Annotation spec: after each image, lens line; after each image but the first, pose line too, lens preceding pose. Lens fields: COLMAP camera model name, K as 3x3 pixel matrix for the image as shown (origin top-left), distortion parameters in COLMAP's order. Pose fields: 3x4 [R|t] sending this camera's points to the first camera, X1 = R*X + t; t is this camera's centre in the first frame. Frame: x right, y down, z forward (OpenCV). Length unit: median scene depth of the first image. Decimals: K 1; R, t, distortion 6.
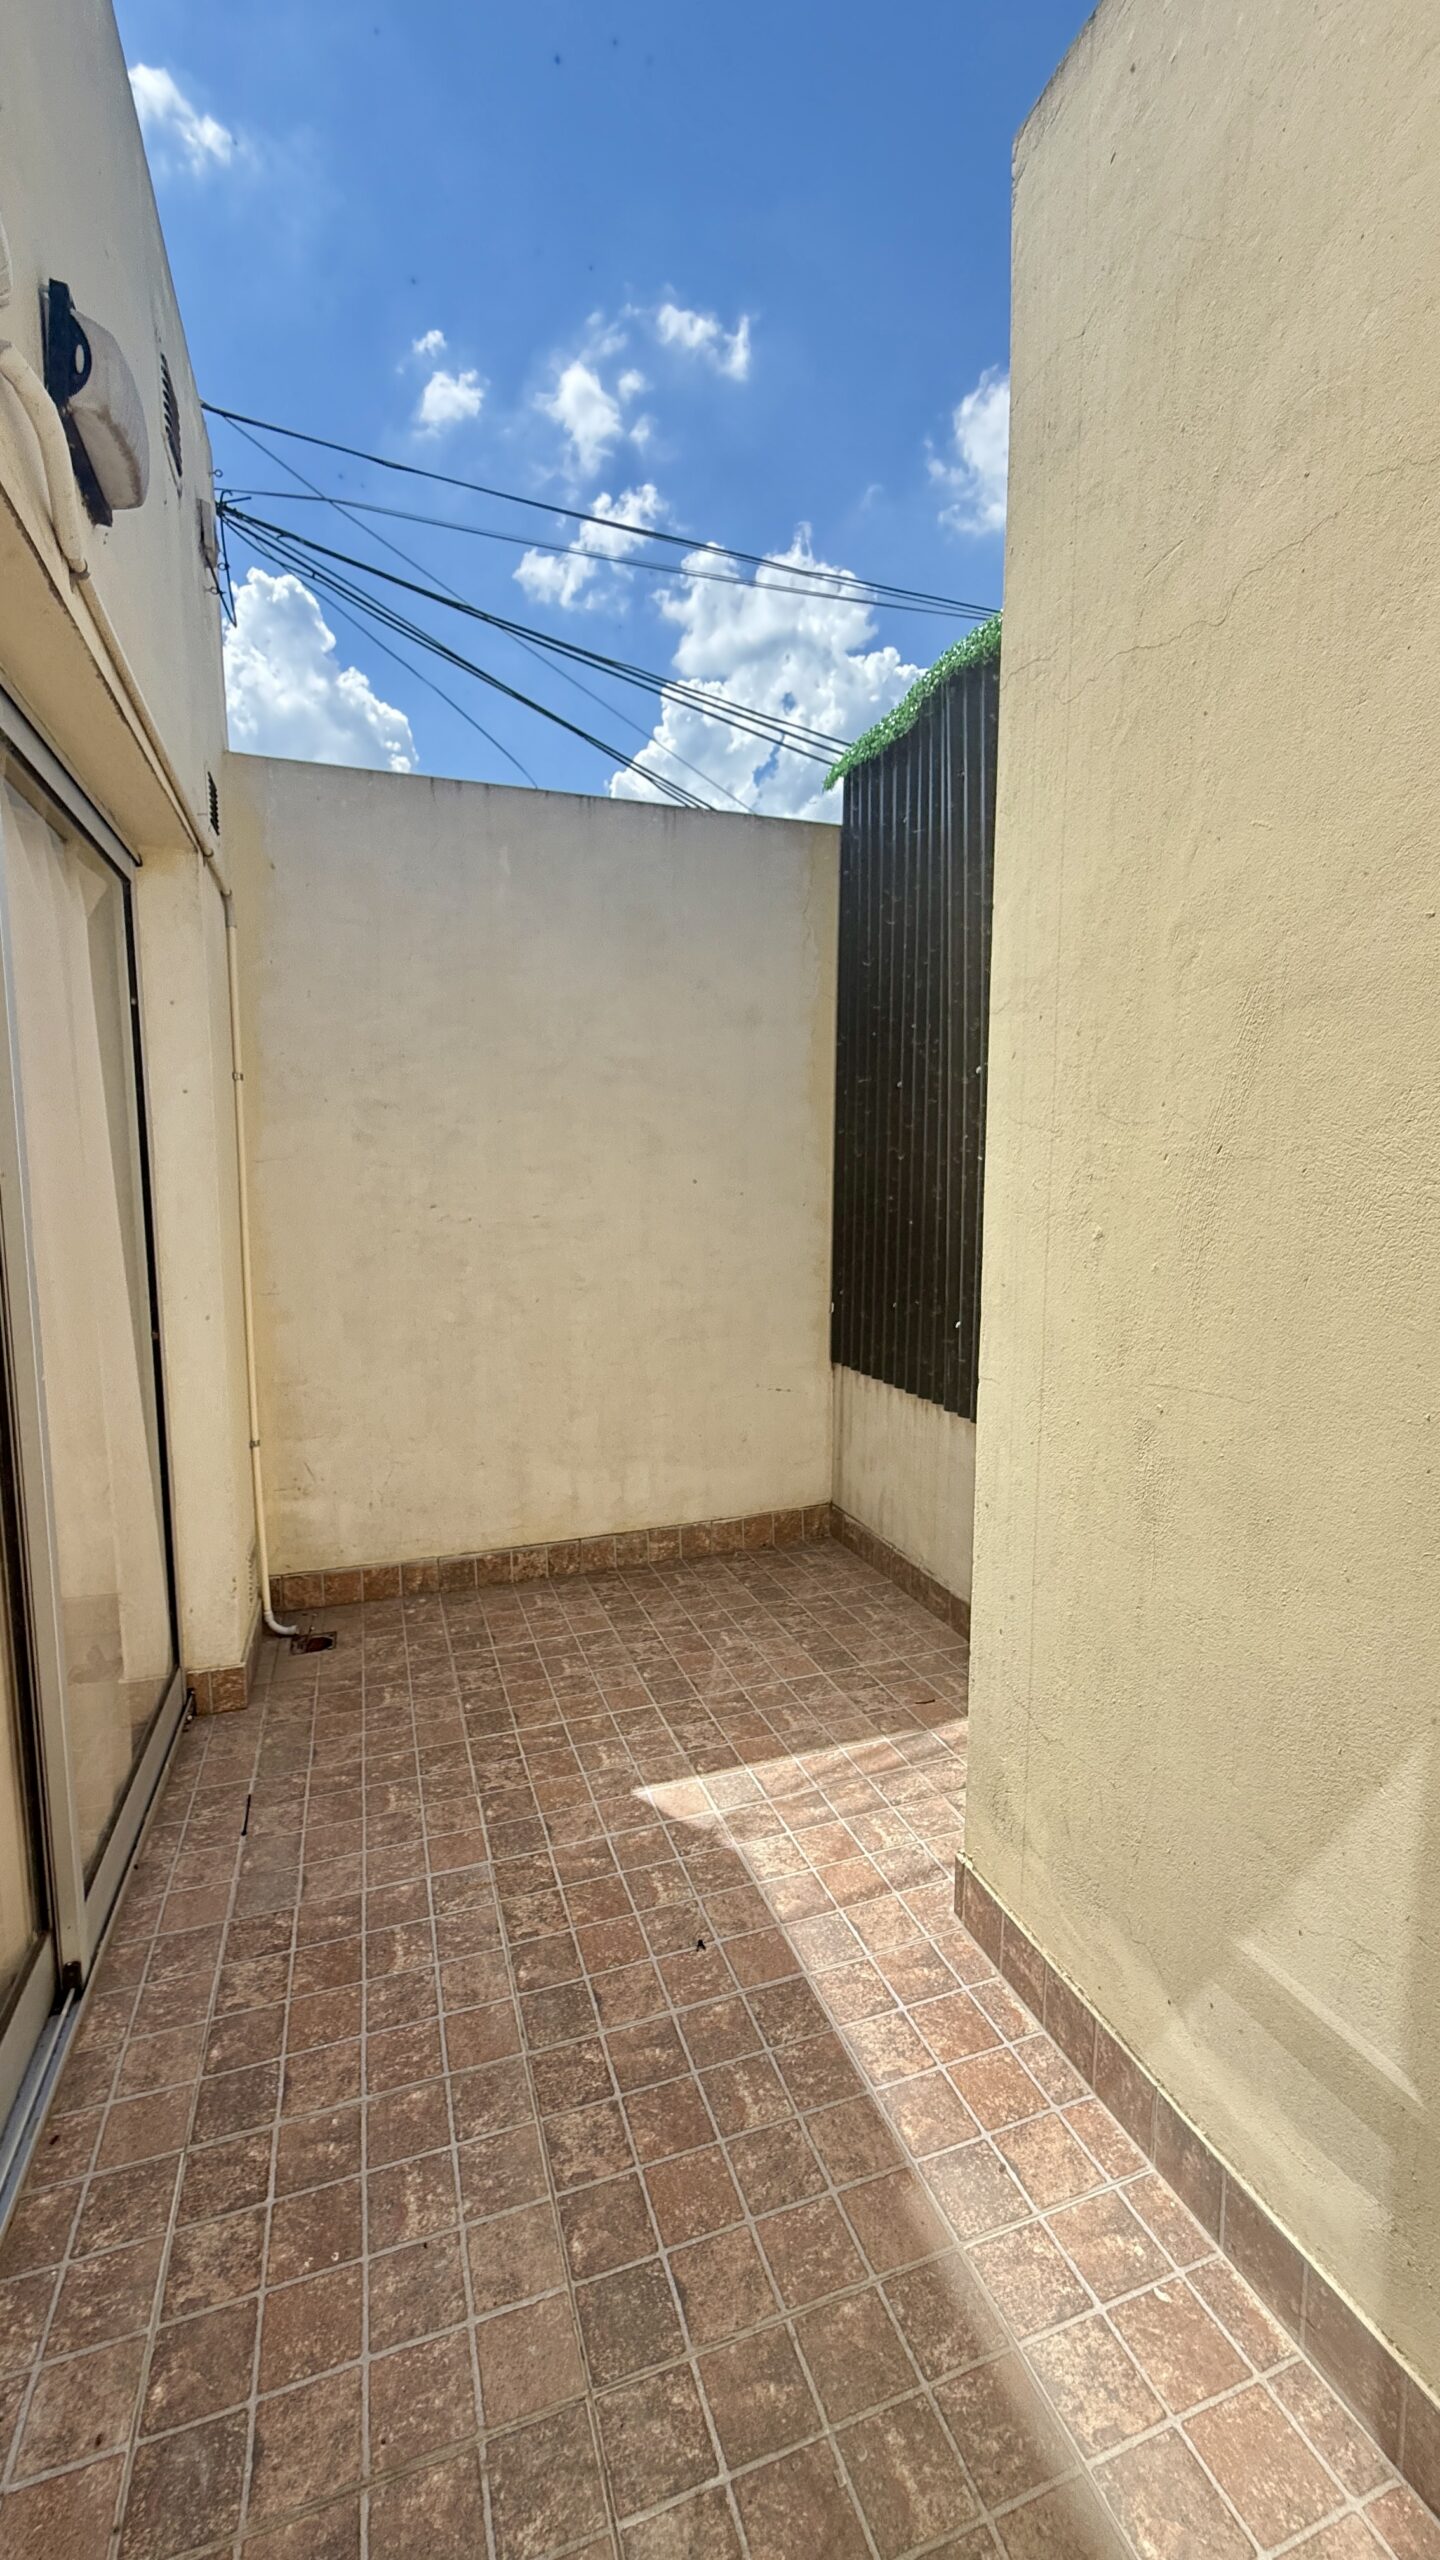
lens RADIAL K [[1022.4, 0, 734.2], [0, 1022.4, 1271.0], [0, 0, 1]] dist [-0.004920, 0.000461]
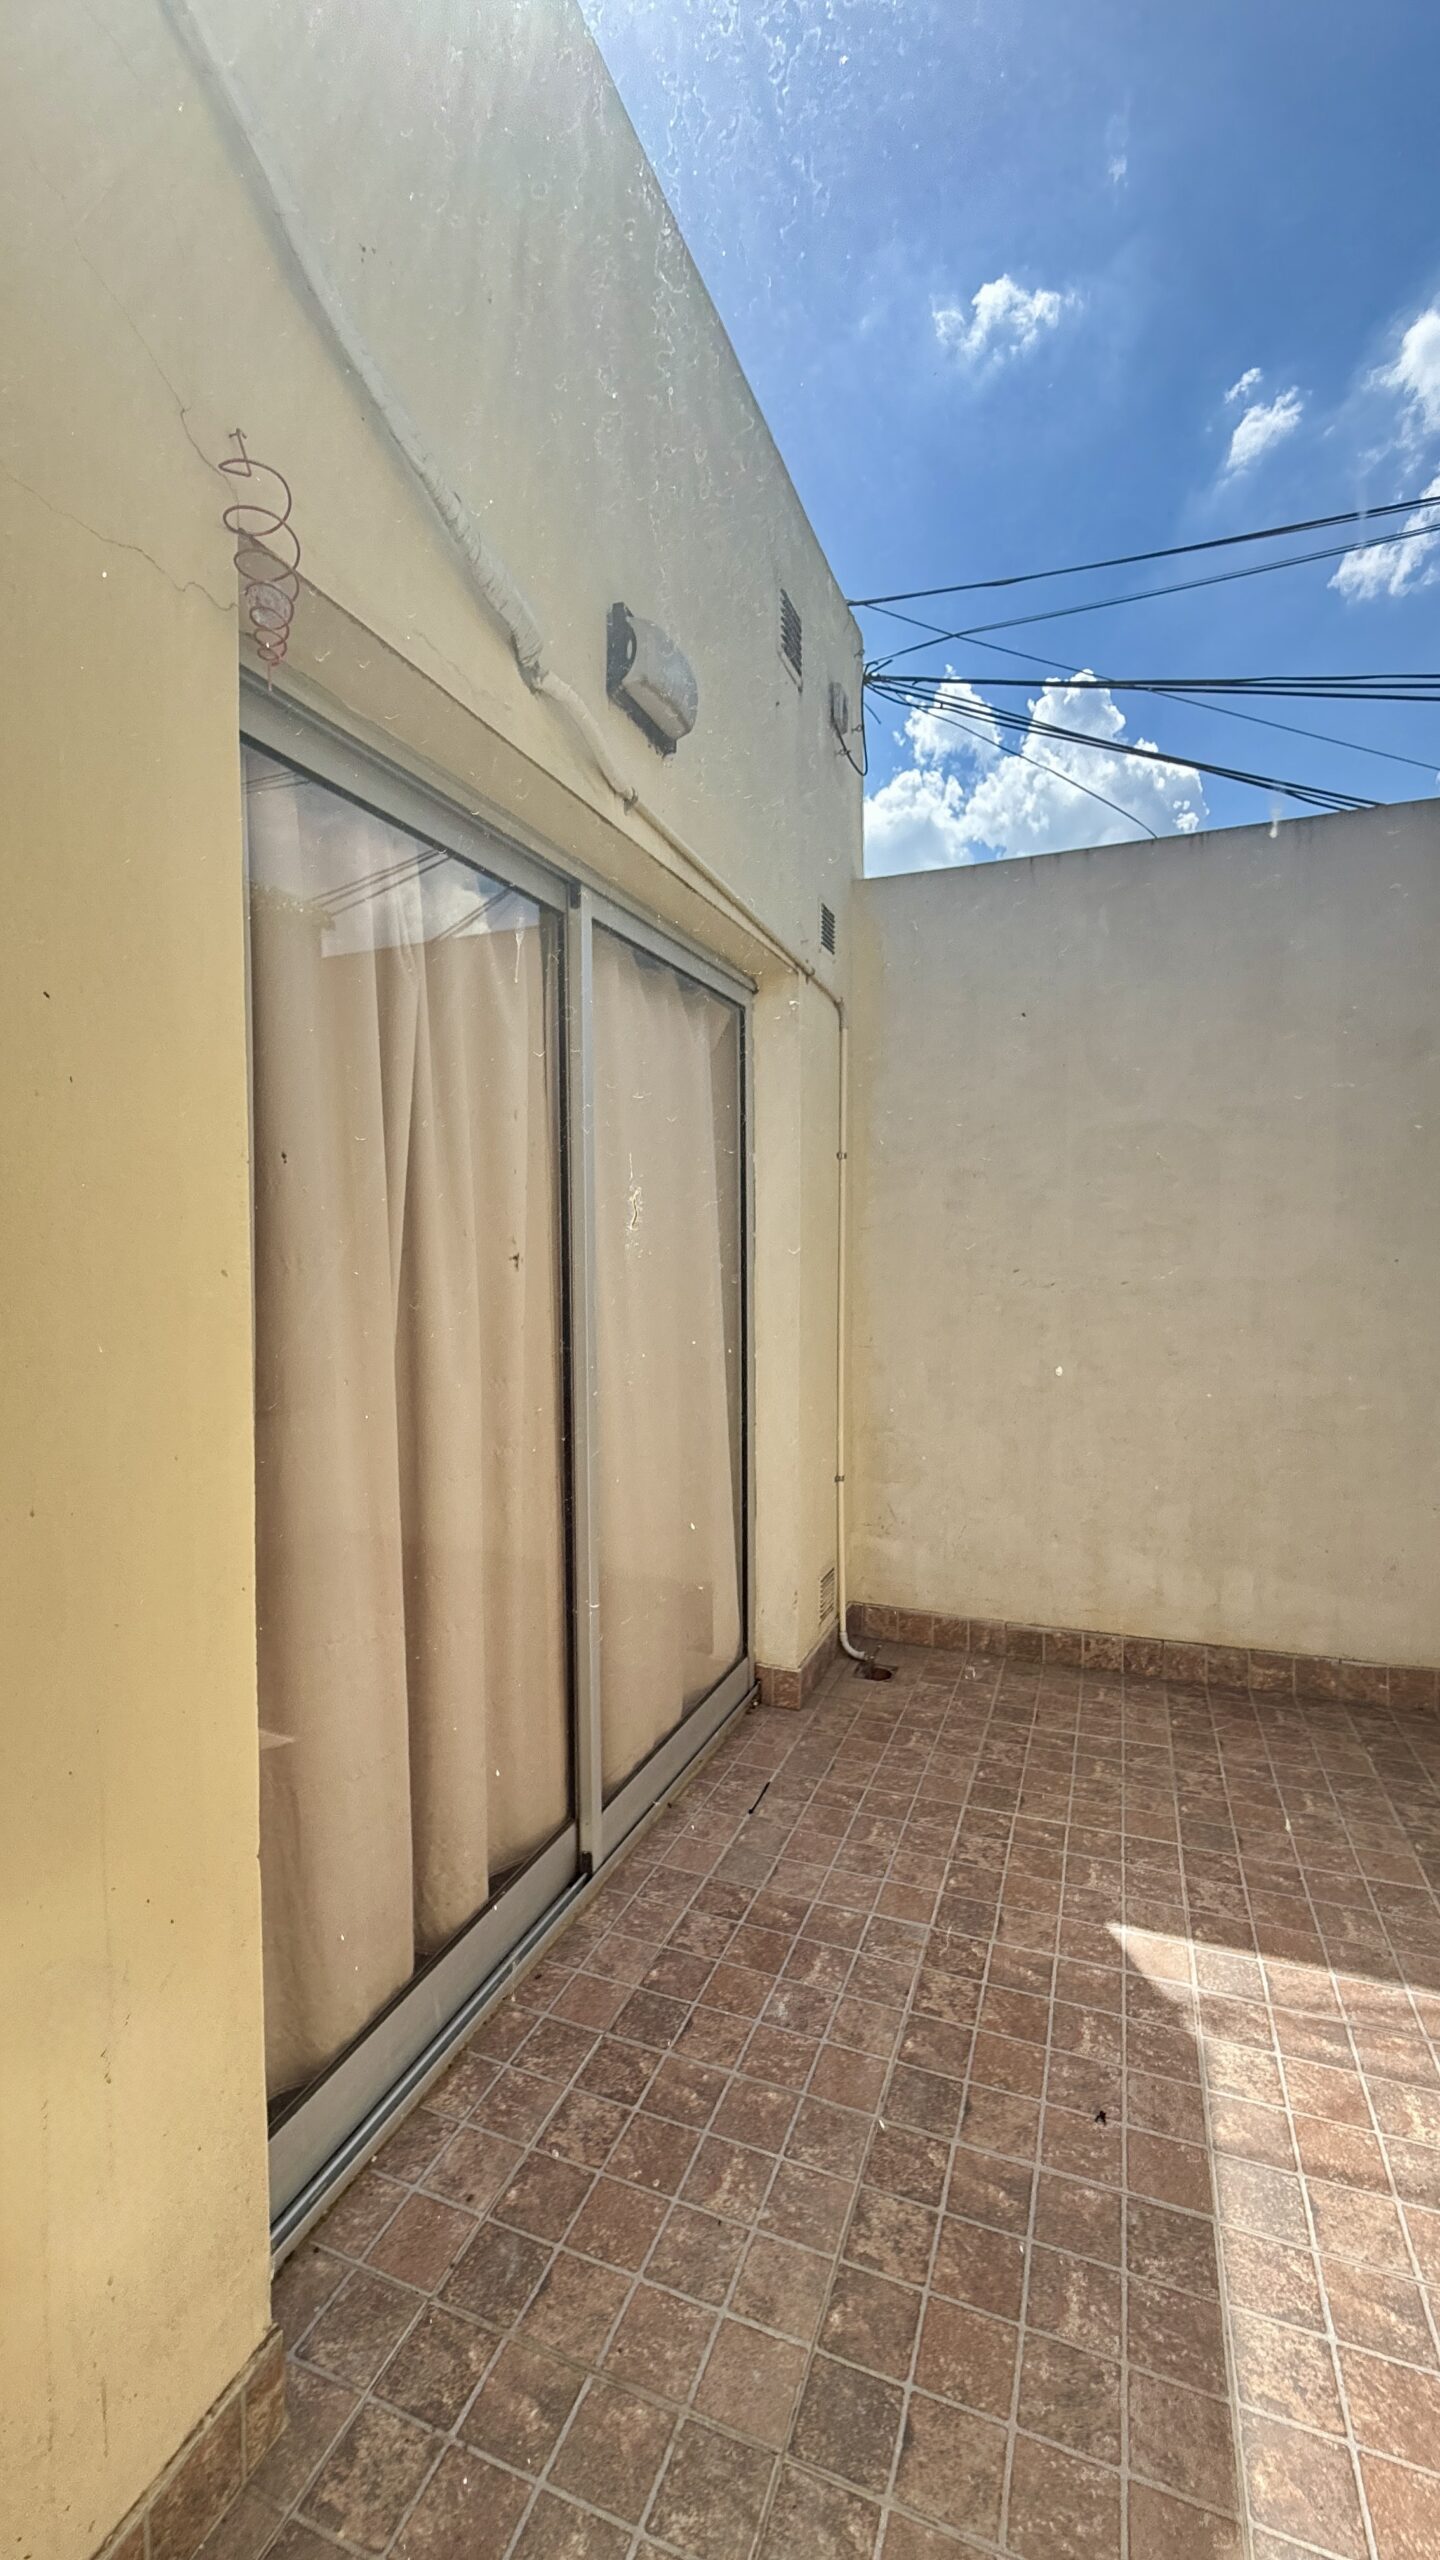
lens RADIAL K [[1022.4, 0, 740.6], [0, 1022.4, 1297.5], [0, 0, 1]] dist [-0.004920, 0.000461]
pose [[0.758371, 0.031862, -0.651044, 0.280016], [-0.056243, 0.998278, -0.016659, -0.012155], [0.649392, 0.049250, 0.758857, 0.096694]]
